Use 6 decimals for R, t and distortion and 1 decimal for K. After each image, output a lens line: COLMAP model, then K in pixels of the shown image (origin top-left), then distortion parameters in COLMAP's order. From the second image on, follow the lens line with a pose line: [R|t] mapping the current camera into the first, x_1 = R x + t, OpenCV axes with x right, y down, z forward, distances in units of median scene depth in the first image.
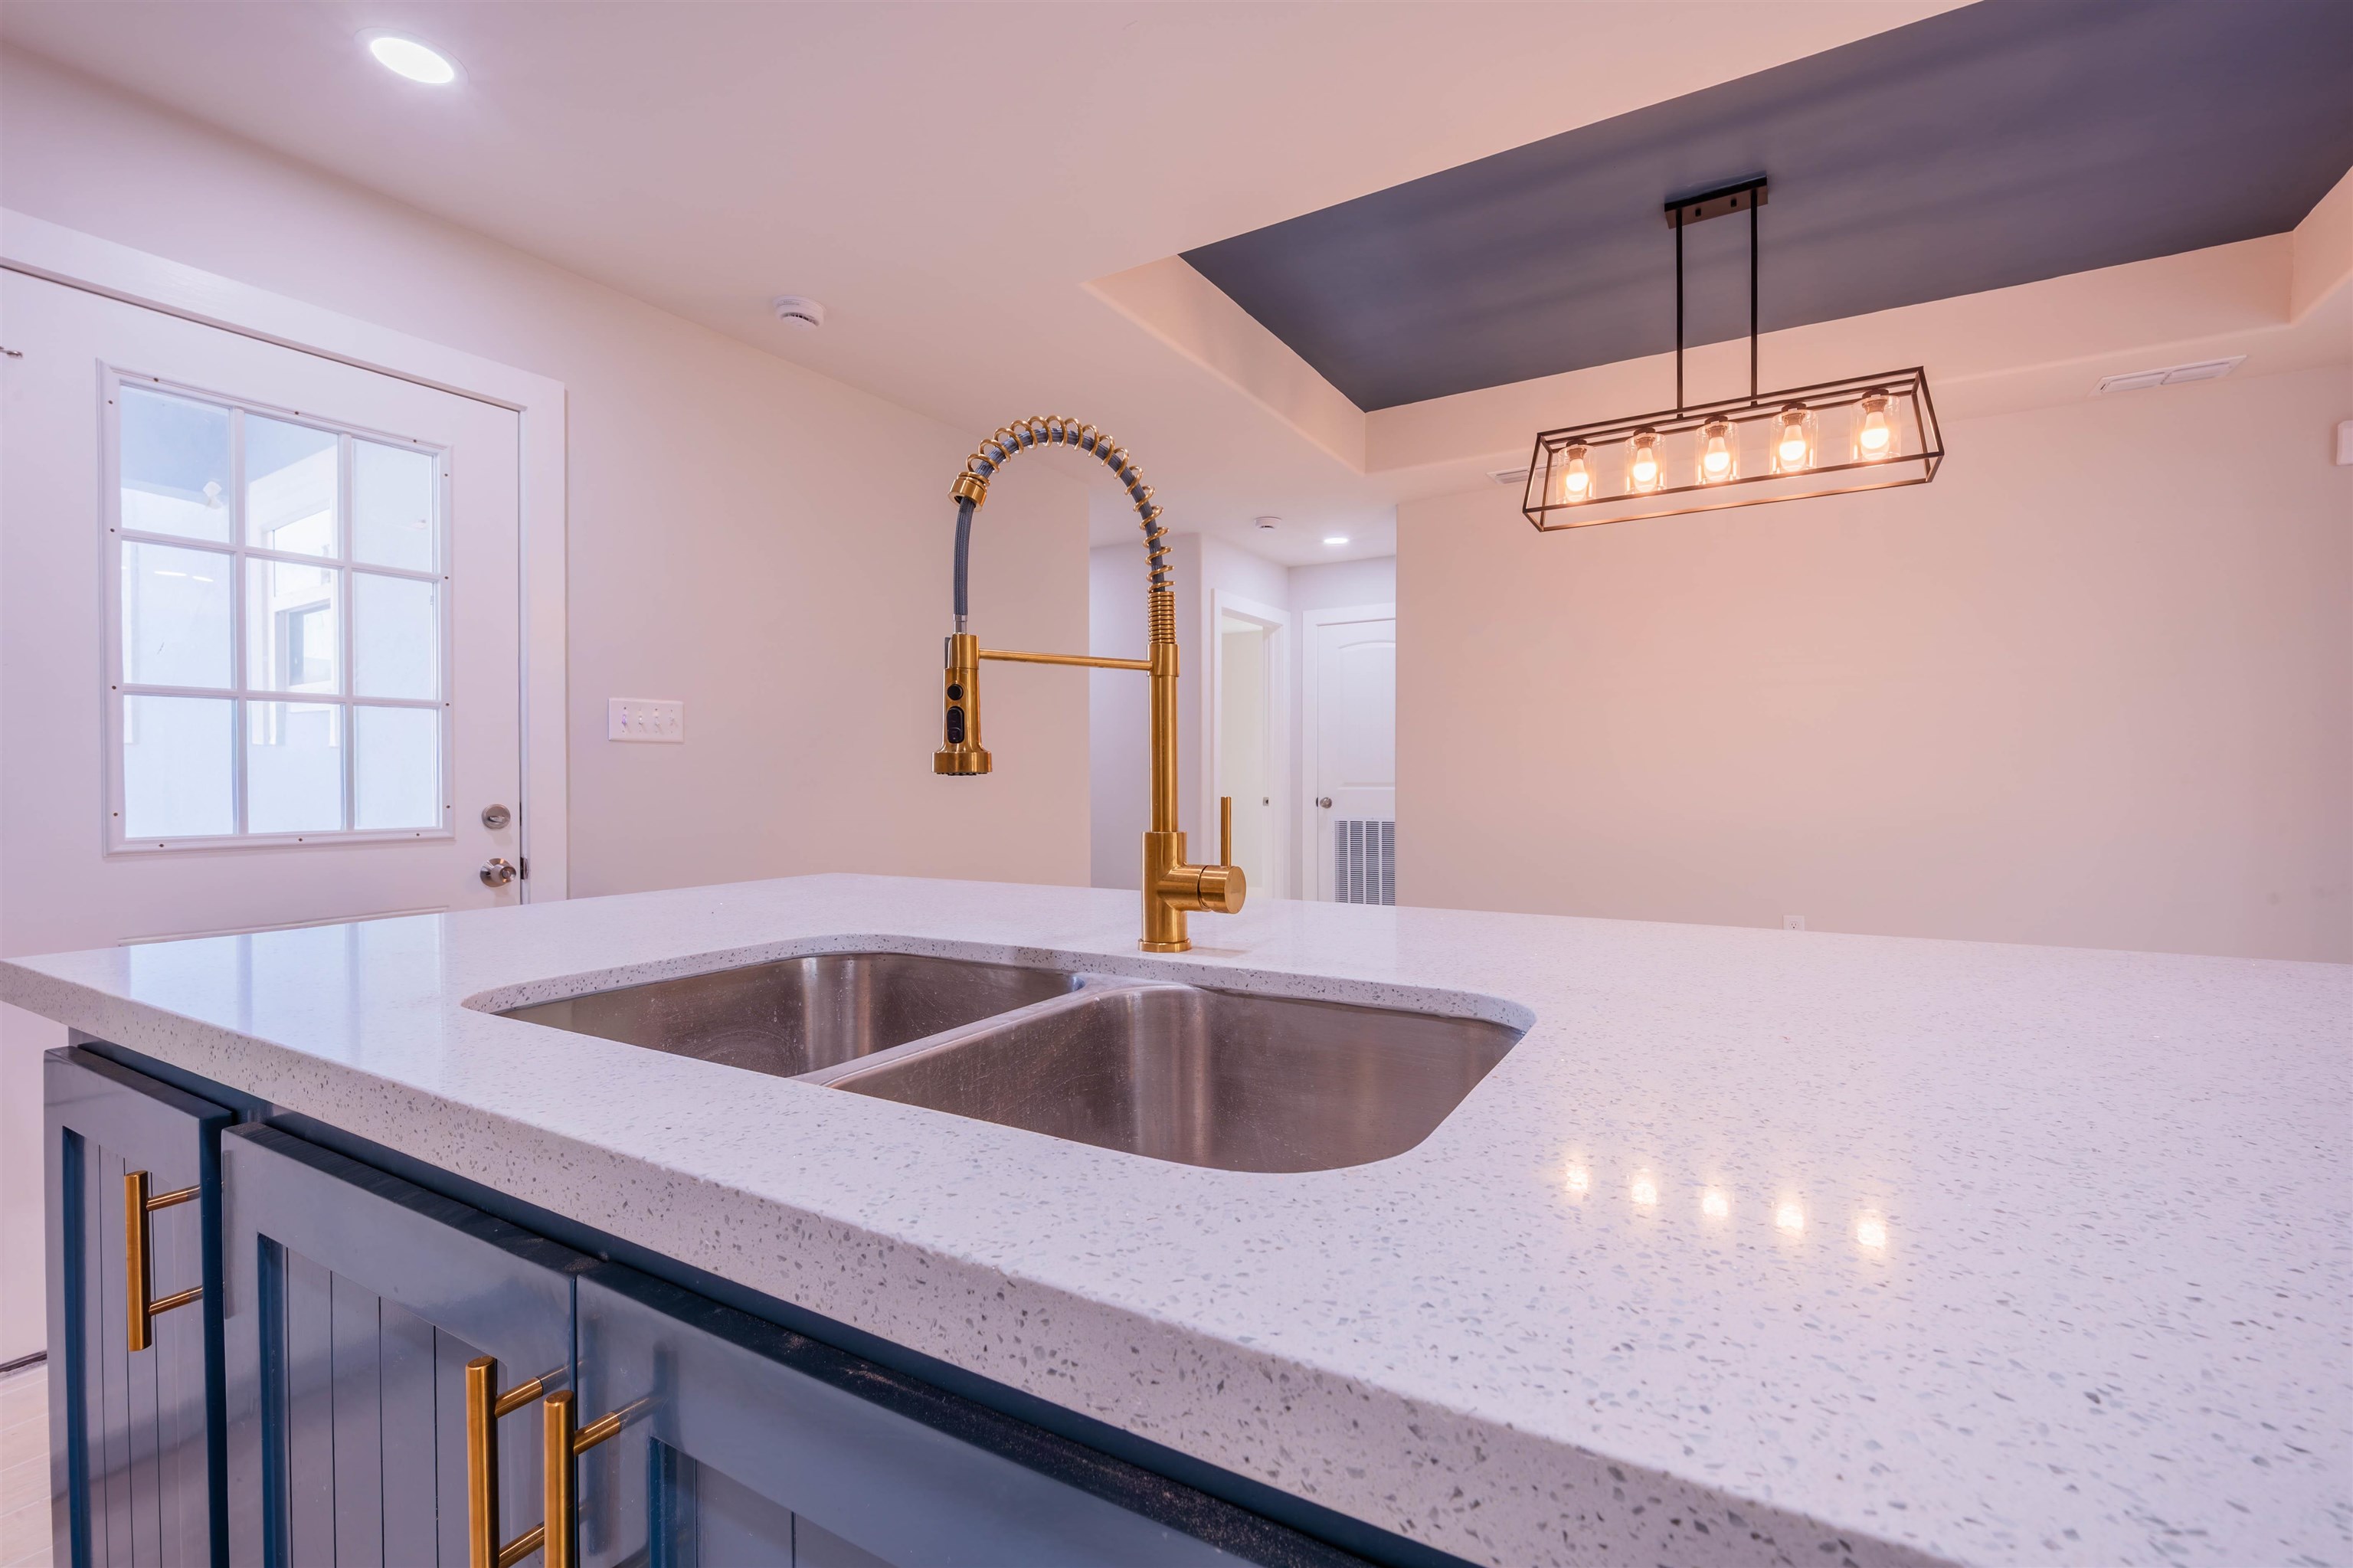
lens RADIAL K [[982.9, 0, 1120.0], [0, 982.9, 794.7], [0, 0, 1]] dist [0.001559, -0.003884]
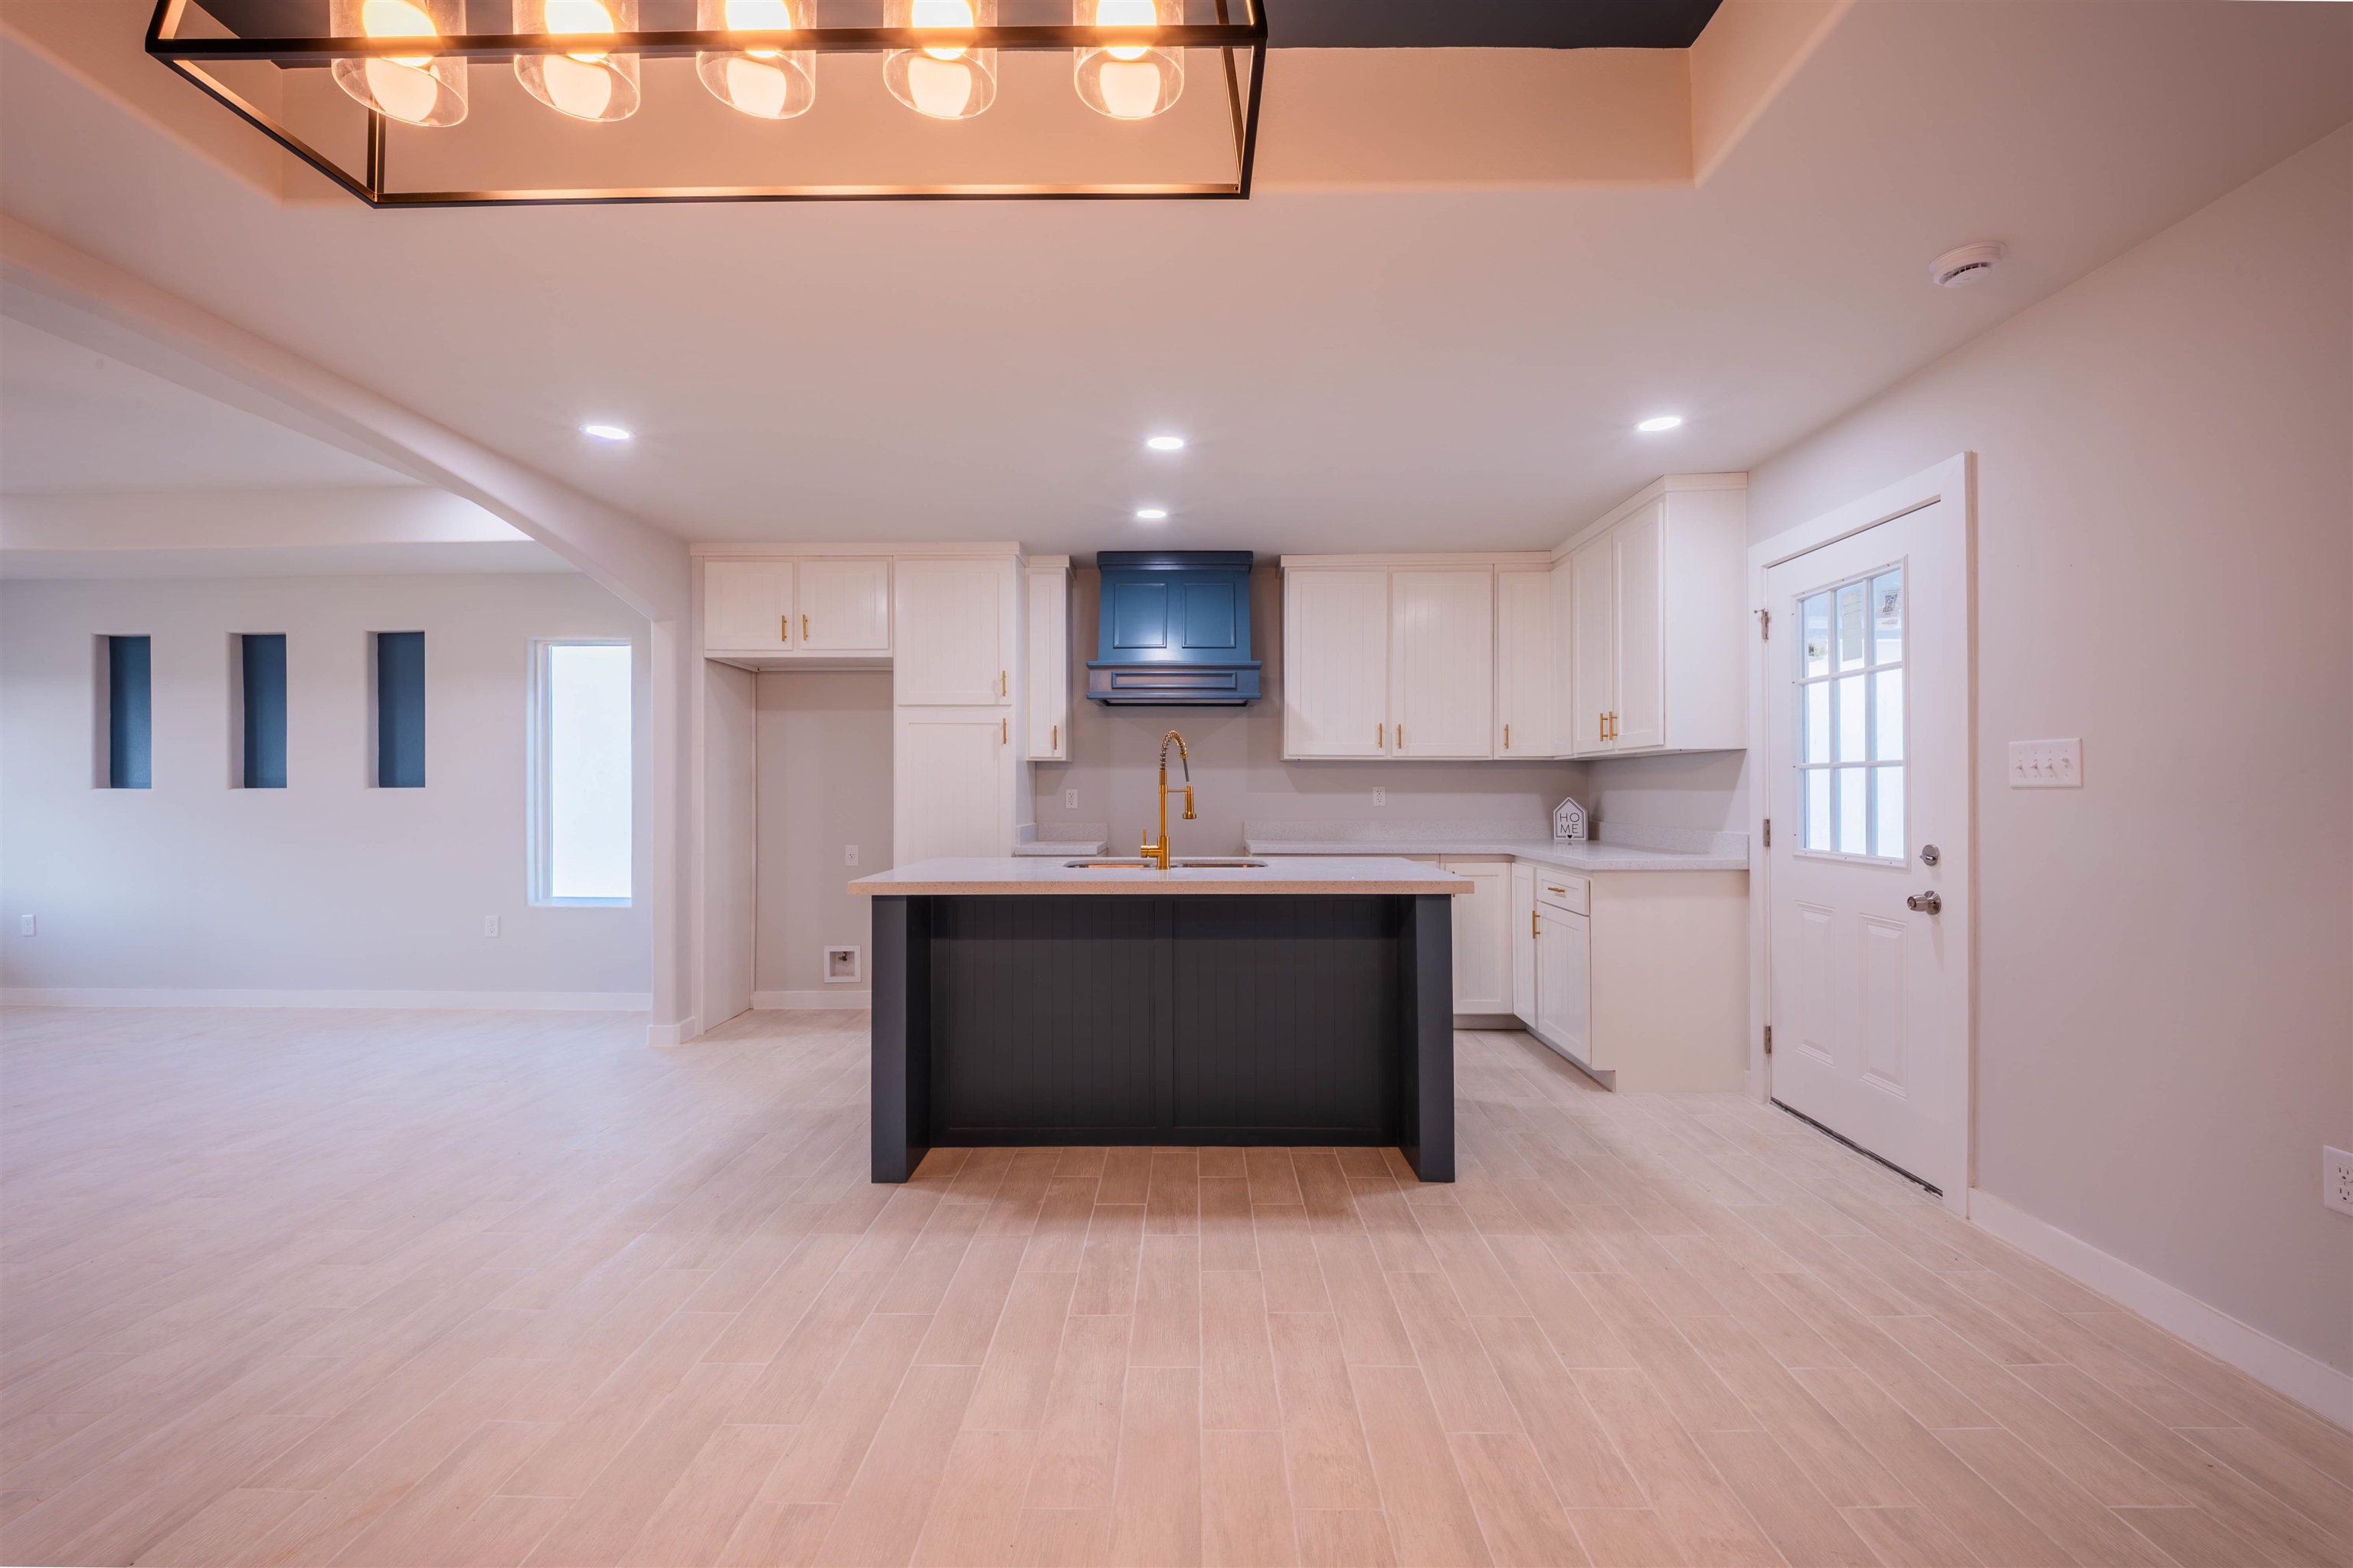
lens RADIAL K [[982.9, 0, 1185.3], [0, 982.9, 781.0], [0, 0, 1]] dist [0.001559, -0.003884]
pose [[-0.873032, 0.002937, -0.487655, 0.644610], [-0.001621, 0.999959, 0.008924, -0.071621], [0.487661, 0.008581, -0.872991, 1.503745]]
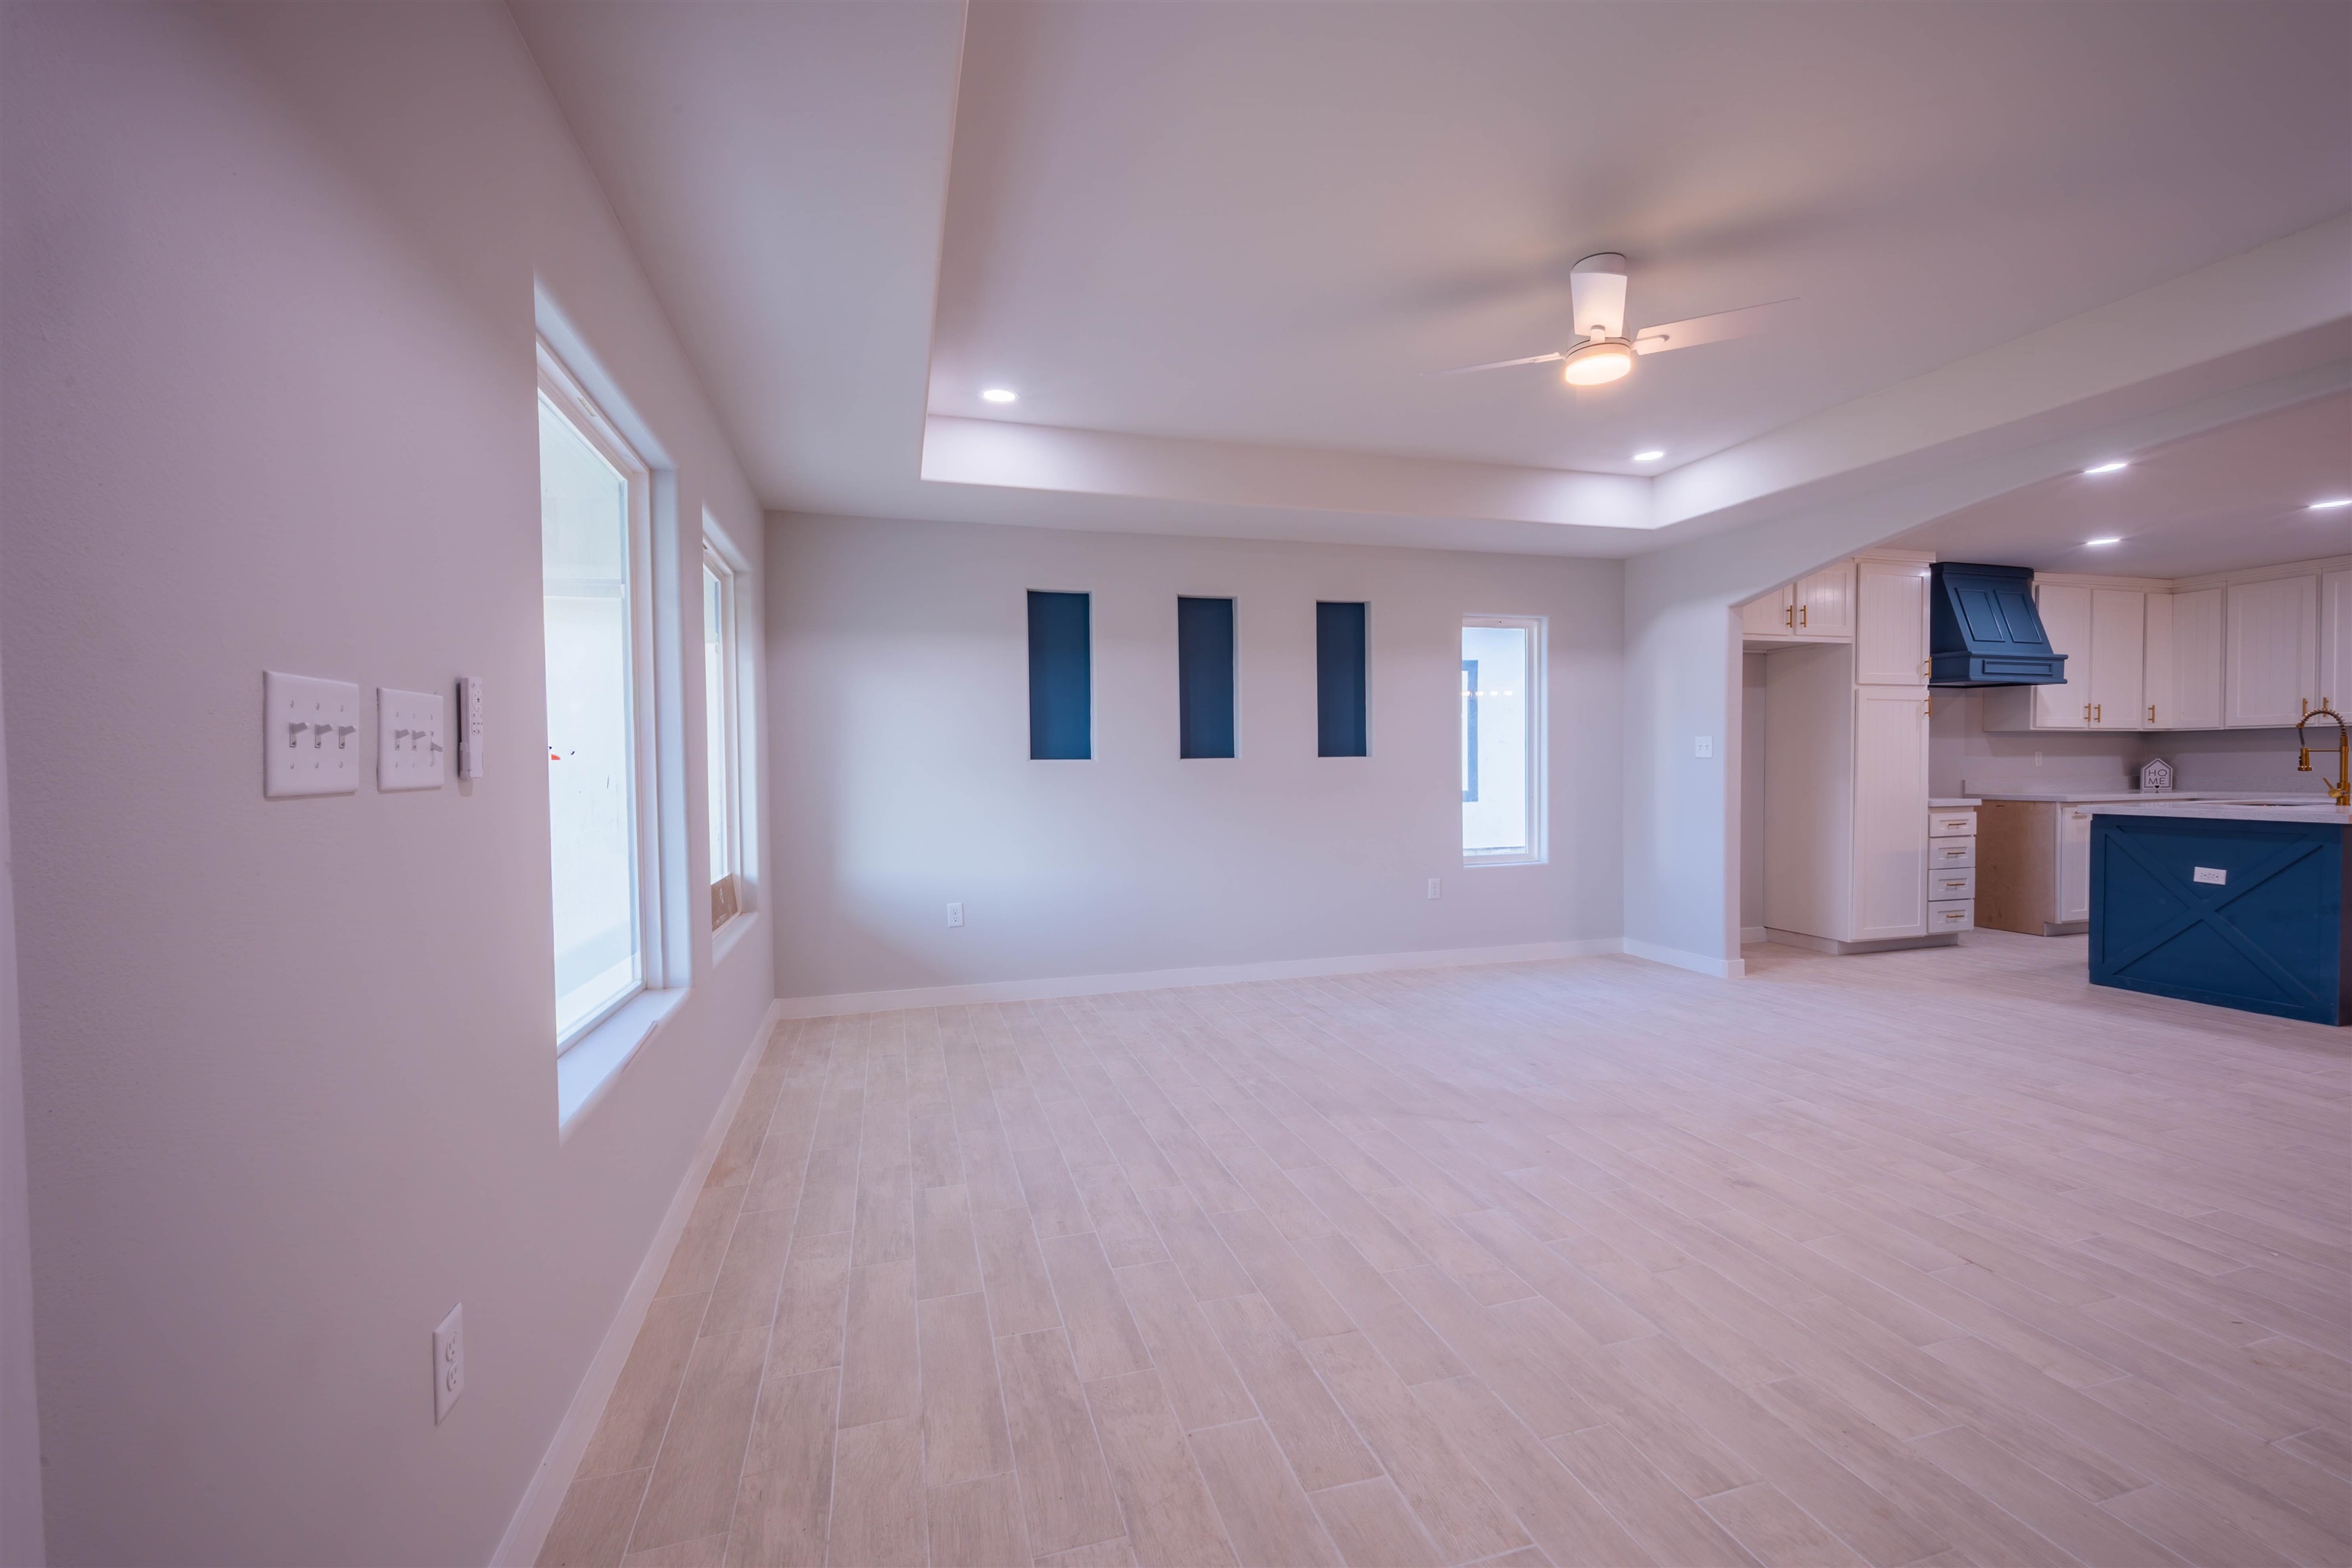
lens RADIAL K [[982.5, 0, 1192.4], [0, 982.5, 752.6], [0, 0, 1]] dist [0.001559, -0.003884]
pose [[-0.678320, 0.004840, -0.734751, 2.943500], [0.001092, 0.999984, 0.005580, -0.056635], [0.734766, 0.002983, -0.678314, 0.000091]]
